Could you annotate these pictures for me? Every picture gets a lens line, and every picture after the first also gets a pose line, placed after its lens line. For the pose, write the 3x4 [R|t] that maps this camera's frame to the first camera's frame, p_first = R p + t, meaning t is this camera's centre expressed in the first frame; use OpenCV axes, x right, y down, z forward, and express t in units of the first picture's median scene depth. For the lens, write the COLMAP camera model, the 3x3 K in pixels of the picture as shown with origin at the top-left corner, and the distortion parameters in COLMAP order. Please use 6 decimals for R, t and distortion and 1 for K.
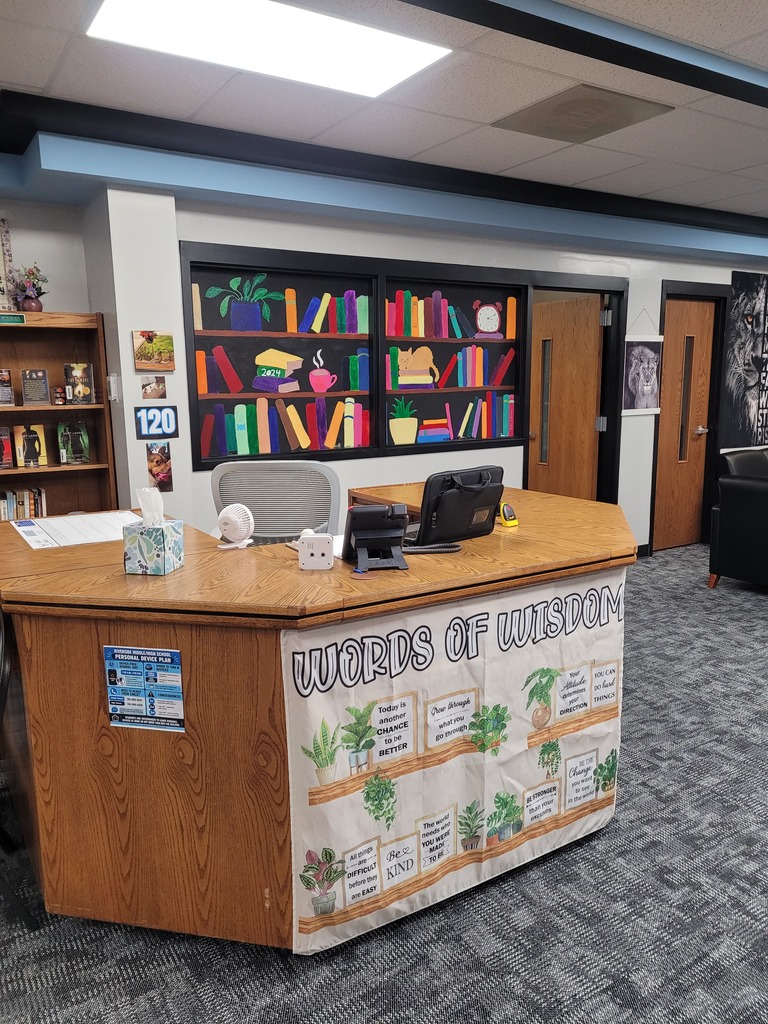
lens RADIAL K [[763.0, 0, 383.1], [0, 763.0, 517.8], [0, 0, 1]] dist [0.048858, 0.000276]
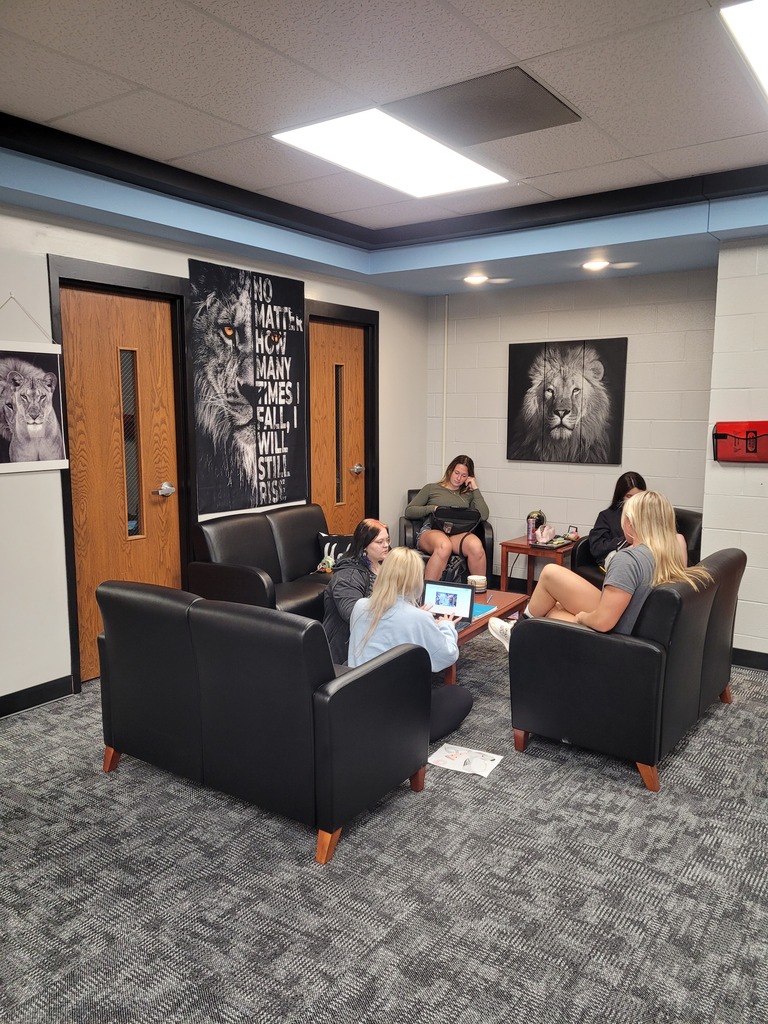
lens RADIAL K [[763.0, 0, 386.6], [0, 763.0, 510.3], [0, 0, 1]] dist [0.048858, 0.000276]
pose [[0.926769, -0.033260, 0.374156, 0.339623], [0.045865, 0.998639, -0.024833, -0.069304], [-0.372821, 0.040175, 0.927033, 0.302641]]
